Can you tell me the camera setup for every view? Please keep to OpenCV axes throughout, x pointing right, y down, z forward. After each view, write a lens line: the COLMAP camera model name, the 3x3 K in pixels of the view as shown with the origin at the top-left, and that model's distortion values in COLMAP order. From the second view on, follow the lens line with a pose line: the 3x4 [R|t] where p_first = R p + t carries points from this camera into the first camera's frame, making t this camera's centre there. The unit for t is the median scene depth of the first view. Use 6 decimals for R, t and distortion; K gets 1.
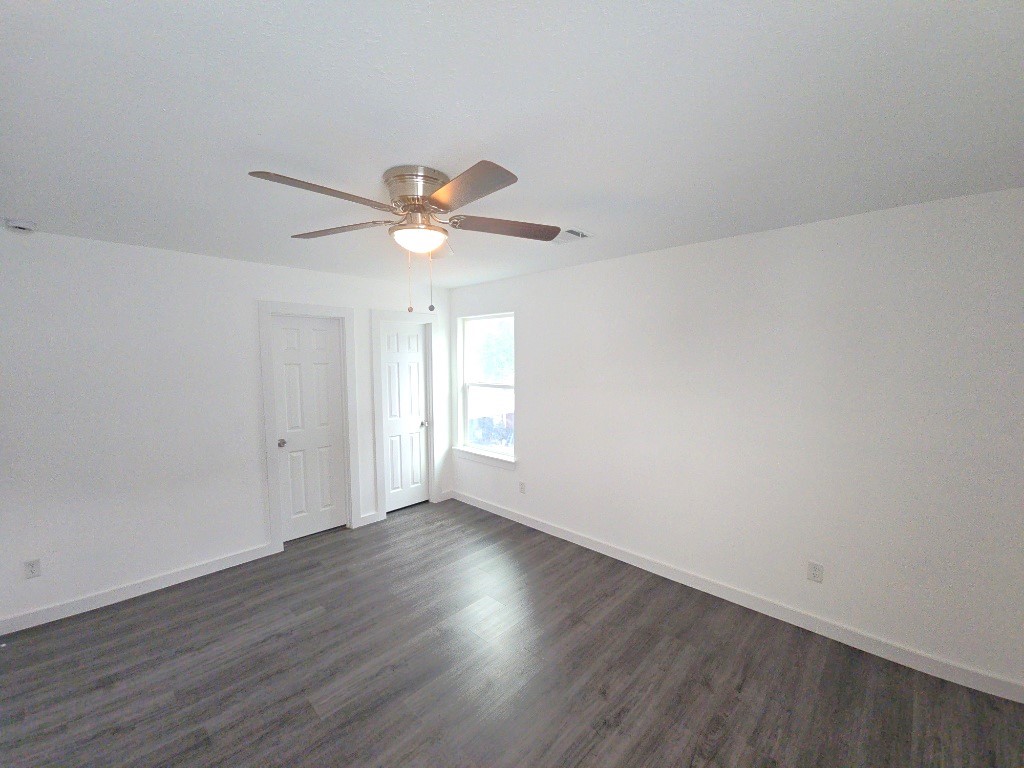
lens RADIAL K [[414.9, 0, 511.2], [0, 414.9, 390.6], [0, 0, 1]] dist [0.001706, -0.003599]
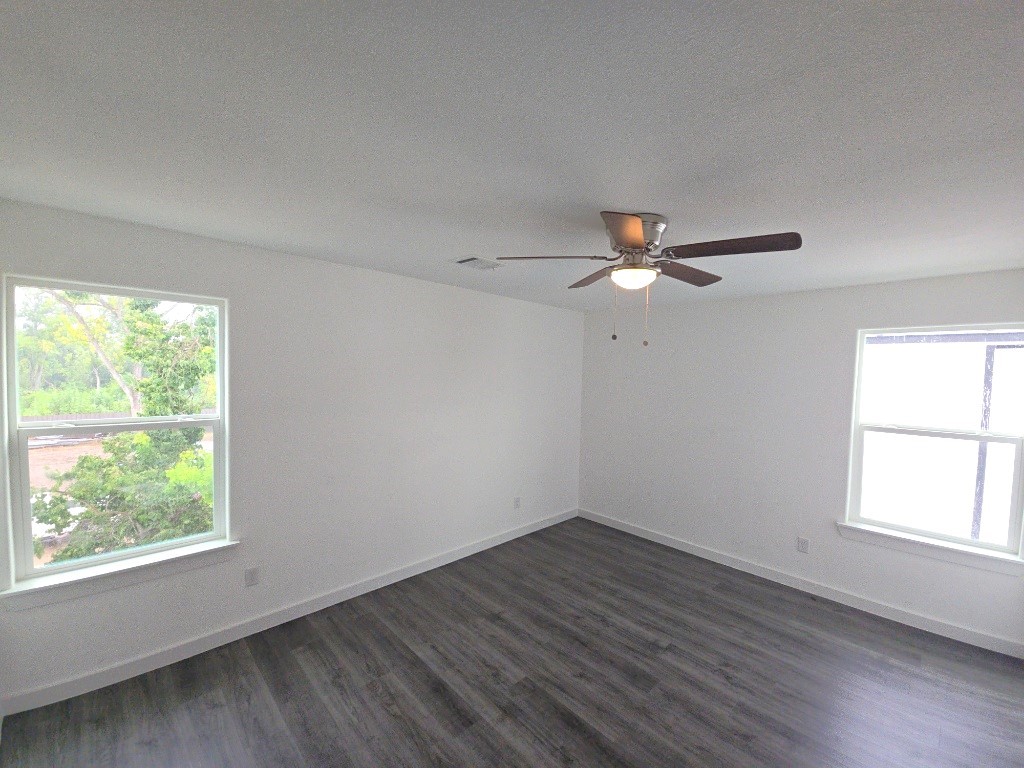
lens RADIAL K [[414.9, 0, 511.2], [0, 414.9, 390.6], [0, 0, 1]] dist [0.001706, -0.003599]
pose [[0.052131, -0.043704, 0.997683, -0.950760], [0.061751, 0.997271, 0.040460, -0.090159], [-0.996729, 0.059499, 0.054687, 0.903742]]
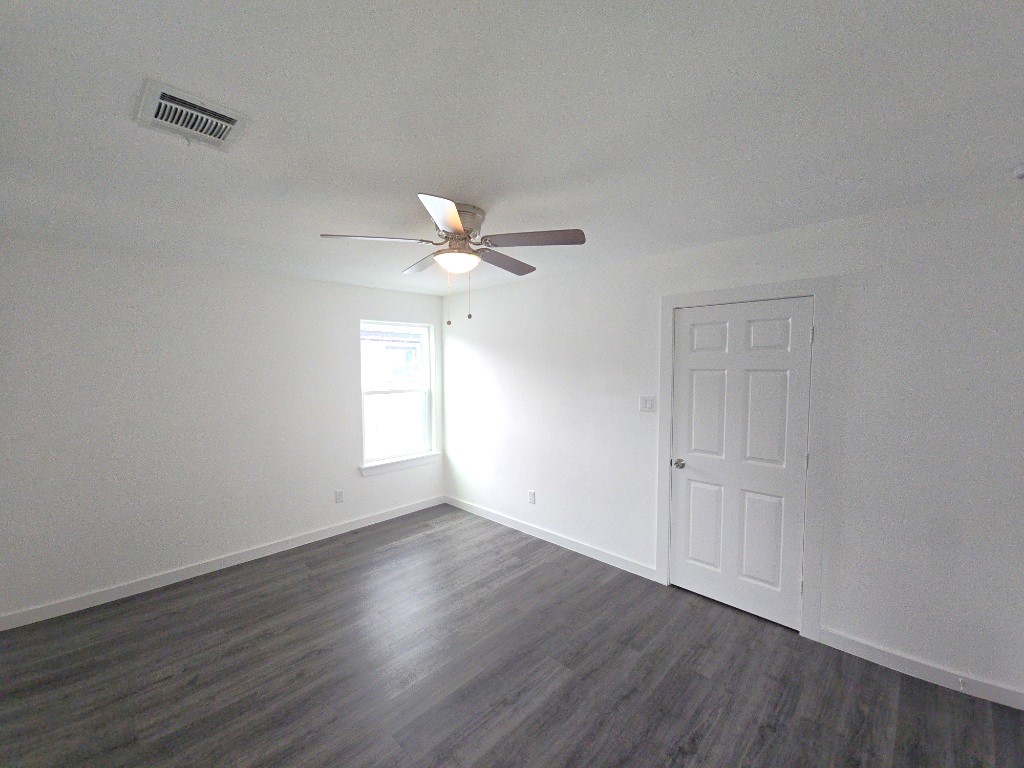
lens RADIAL K [[414.9, 0, 511.2], [0, 414.9, 390.6], [0, 0, 1]] dist [0.001706, -0.003599]
pose [[-0.999986, -0.000735, 0.005259, -0.263650], [0.000039, 0.989336, 0.145649, -0.119557], [-0.005309, 0.145647, -0.989322, 1.591297]]
